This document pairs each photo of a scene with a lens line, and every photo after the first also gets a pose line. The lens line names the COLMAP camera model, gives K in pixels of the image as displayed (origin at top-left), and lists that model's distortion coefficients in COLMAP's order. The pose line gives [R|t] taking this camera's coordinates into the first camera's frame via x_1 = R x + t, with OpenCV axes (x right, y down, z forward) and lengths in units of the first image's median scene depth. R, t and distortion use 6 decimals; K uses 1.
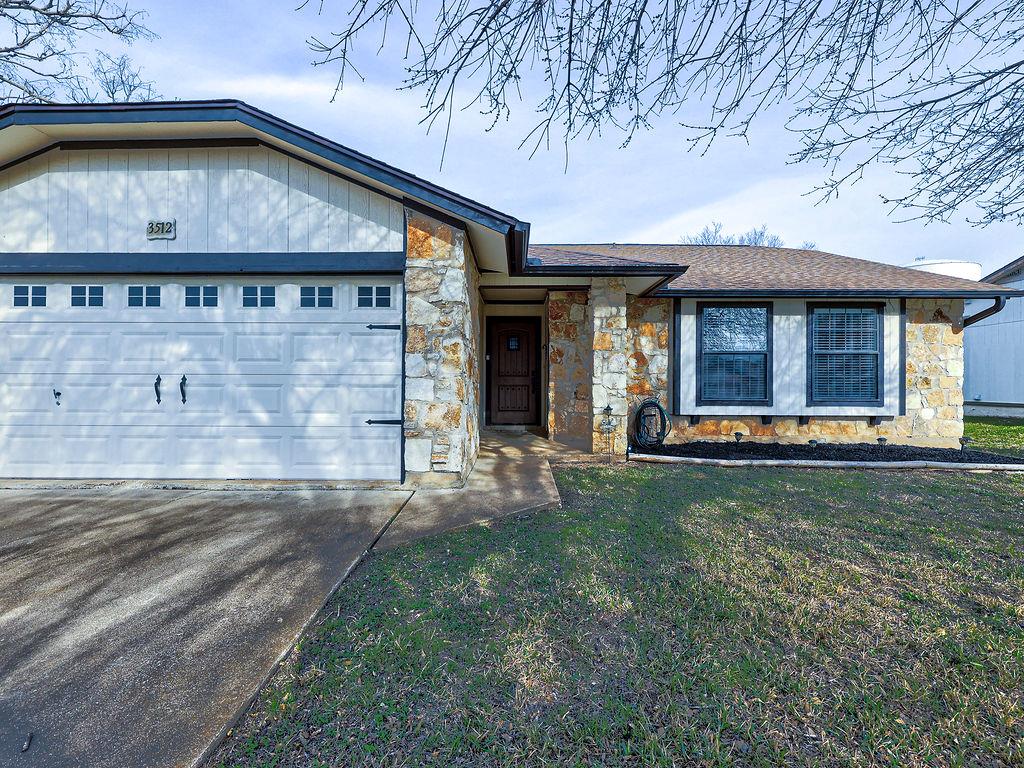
lens RADIAL K [[470.9, 0, 512.0], [0, 470.9, 384.0], [0, 0, 1]] dist [-0.002576, -0.000625]
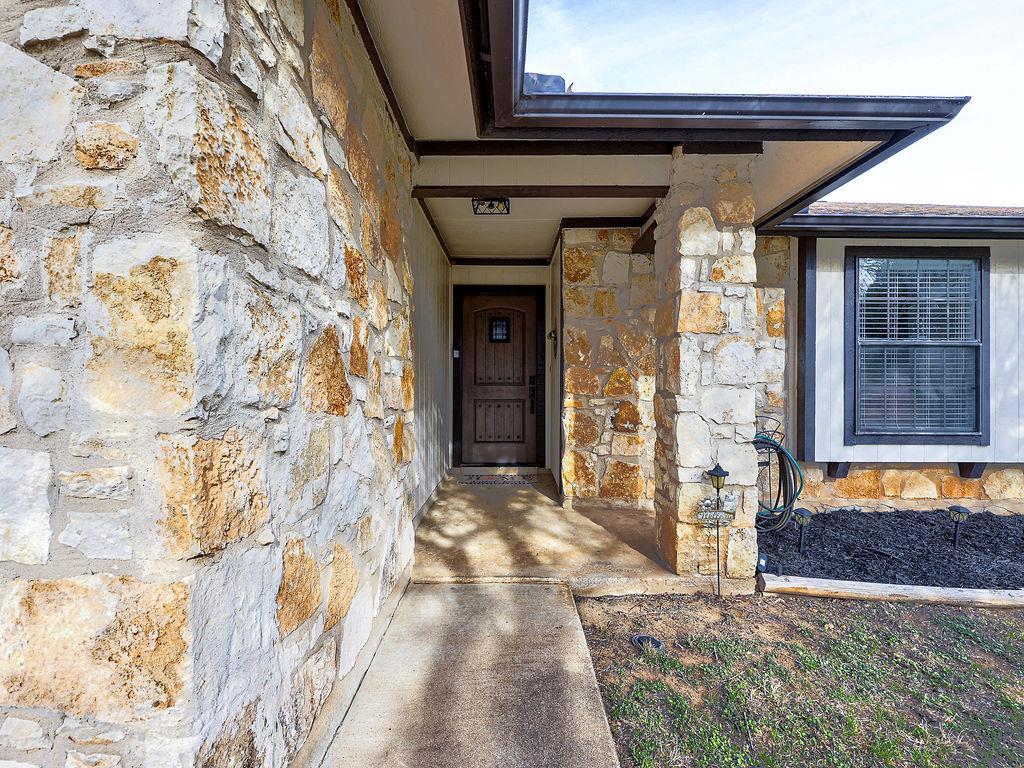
lens RADIAL K [[458.1, 0, 512.0], [0, 458.1, 384.0], [0, 0, 1]] dist [-0.004575, -0.000160]
pose [[0.999881, -0.000166, 0.015451, 0.014658], [0.000123, 0.999996, 0.002773, -0.026750], [-0.015452, -0.002771, 0.999877, 0.587511]]
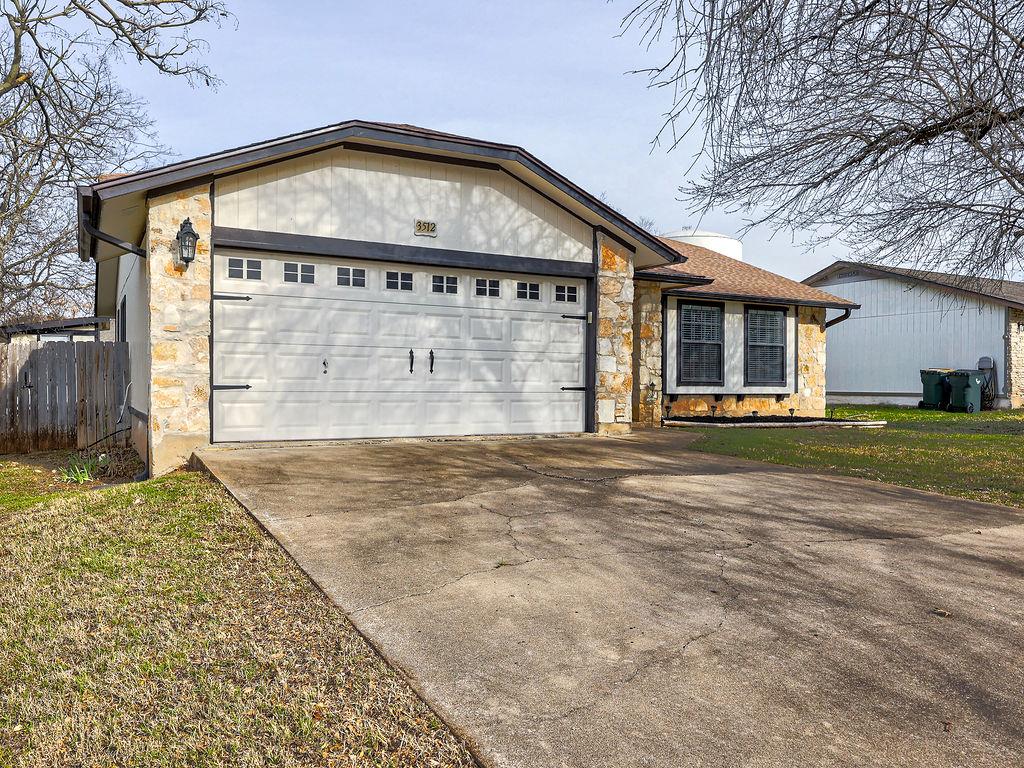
lens RADIAL K [[811.1, 0, 512.0], [0, 811.1, 384.0], [0, 0, 1]] dist [0.004808, 0.001621]
pose [[0.863705, 0.004195, 0.503979, -1.200302], [-0.005196, 0.999986, 0.000582, 0.051367], [-0.503970, -0.003121, 0.863715, -0.679142]]
